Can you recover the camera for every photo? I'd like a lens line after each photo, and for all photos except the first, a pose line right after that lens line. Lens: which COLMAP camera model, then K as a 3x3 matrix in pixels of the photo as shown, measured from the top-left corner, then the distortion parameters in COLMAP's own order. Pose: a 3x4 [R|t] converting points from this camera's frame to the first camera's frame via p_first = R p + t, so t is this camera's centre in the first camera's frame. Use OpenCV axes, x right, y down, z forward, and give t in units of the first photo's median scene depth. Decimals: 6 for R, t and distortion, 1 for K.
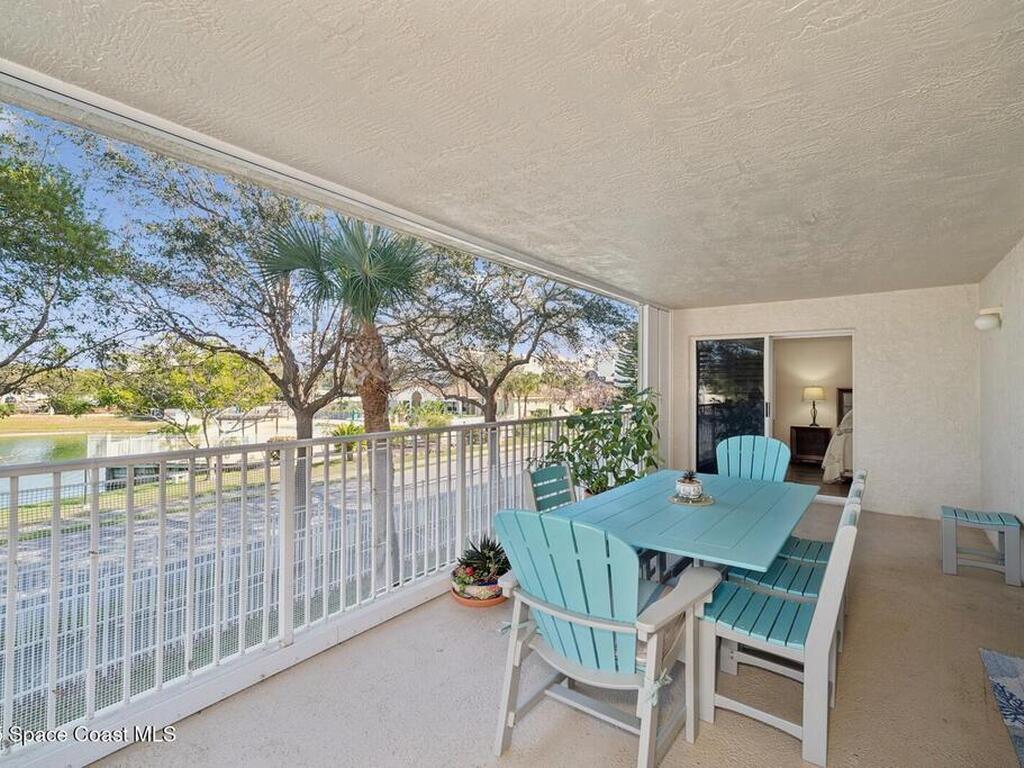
lens RADIAL K [[504.2, 0, 517.1], [0, 504.2, 379.5], [0, 0, 1]] dist [-0.008873, -0.001246]
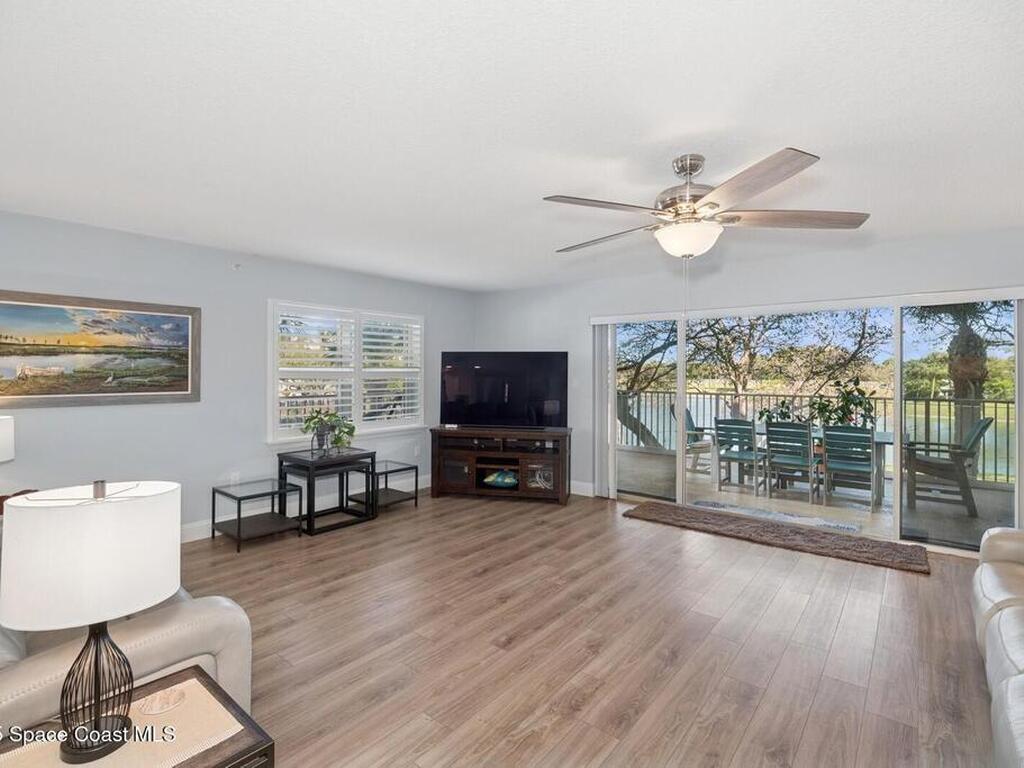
lens RADIAL K [[506.8, 0, 516.5], [0, 506.8, 364.4], [0, 0, 1]] dist [-0.008443, -0.000942]
pose [[-0.048174, -0.017116, -0.998692, 0.368646], [0.008911, 0.999806, -0.017565, -0.001801], [0.998799, -0.009745, -0.048013, -0.010155]]
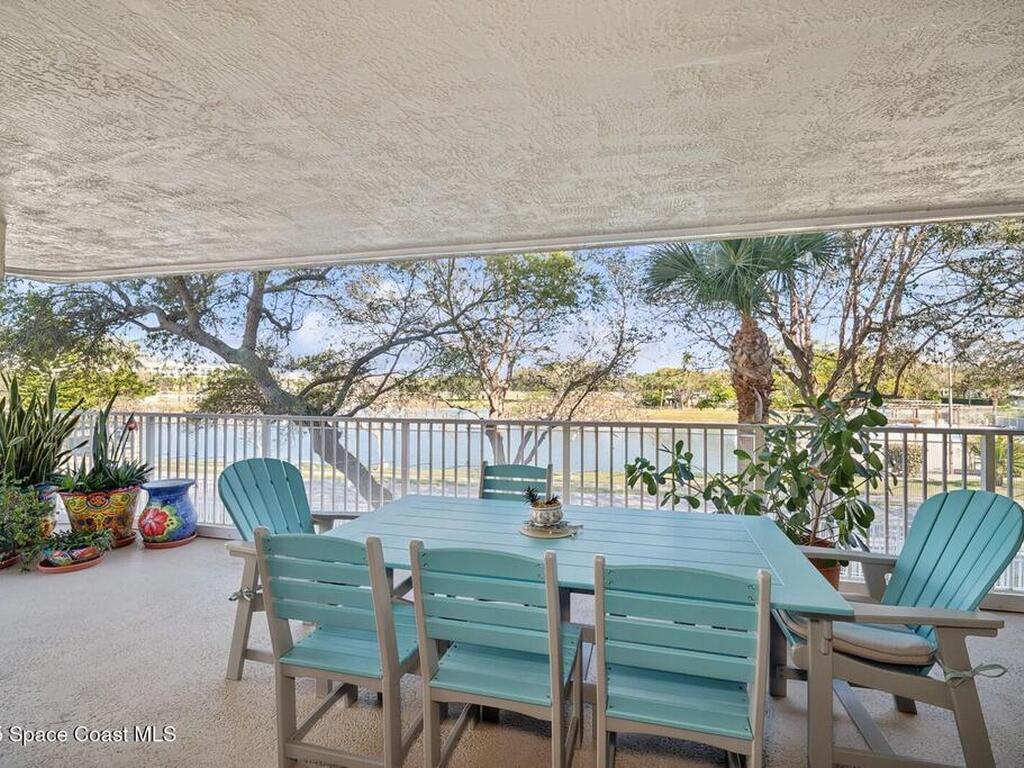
lens RADIAL K [[504.2, 0, 517.1], [0, 504.2, 379.5], [0, 0, 1]] dist [-0.008873, -0.001246]
pose [[0.363013, -0.013064, -0.931693, 0.154040], [0.014239, 0.999863, -0.008471, 0.001889], [0.931675, -0.010192, 0.363149, 0.103307]]
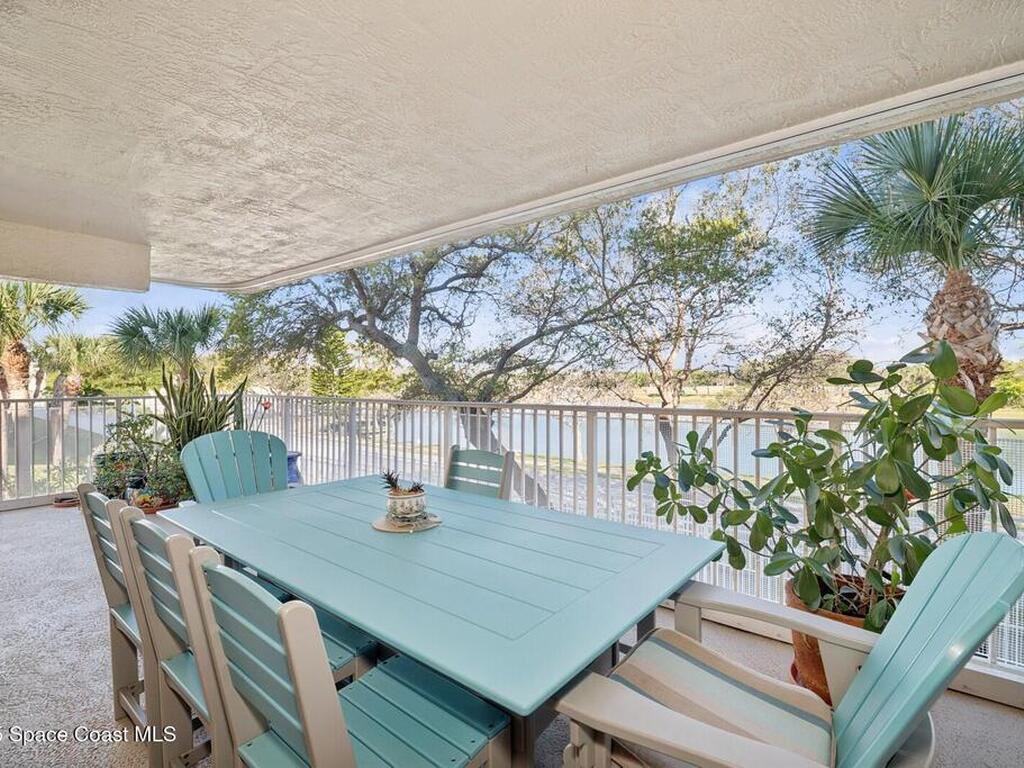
lens RADIAL K [[504.2, 0, 517.1], [0, 504.2, 379.5], [0, 0, 1]] dist [-0.008873, -0.001246]
pose [[-0.061196, -0.005248, -0.998112, 0.145430], [0.018858, 0.999802, -0.006413, 0.008522], [0.997948, -0.019215, -0.061084, 0.178267]]
